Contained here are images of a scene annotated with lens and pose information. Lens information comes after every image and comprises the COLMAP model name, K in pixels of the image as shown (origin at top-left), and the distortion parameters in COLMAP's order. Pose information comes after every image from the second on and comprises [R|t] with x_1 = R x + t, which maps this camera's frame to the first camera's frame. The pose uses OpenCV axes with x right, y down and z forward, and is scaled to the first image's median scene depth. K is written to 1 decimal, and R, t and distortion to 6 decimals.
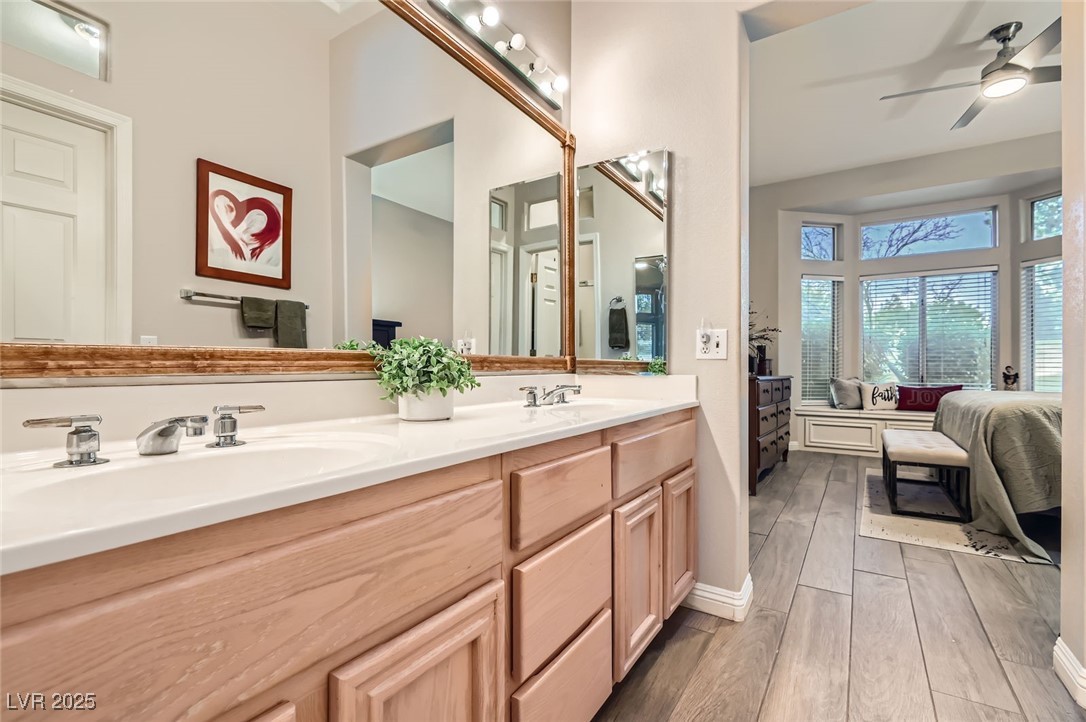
lens RADIAL K [[504.2, 0, 540.7], [0, 504.2, 363.4], [0, 0, 1]] dist [0.003796, -0.000099]
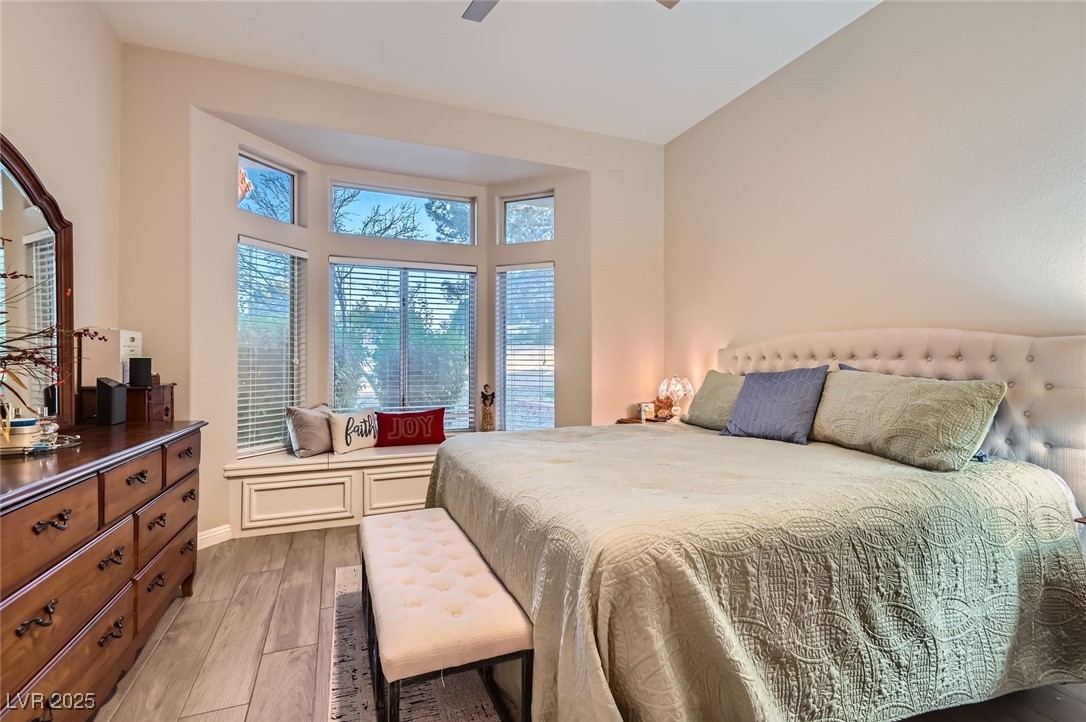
lens RADIAL K [[504.2, 0, 540.7], [0, 504.2, 363.4], [0, 0, 1]] dist [0.003796, -0.000099]
pose [[0.581365, -0.003332, 0.813636, 0.254270], [-0.004892, 0.999959, 0.007590, -0.034601], [-0.813628, -0.008393, 0.581325, 0.388321]]
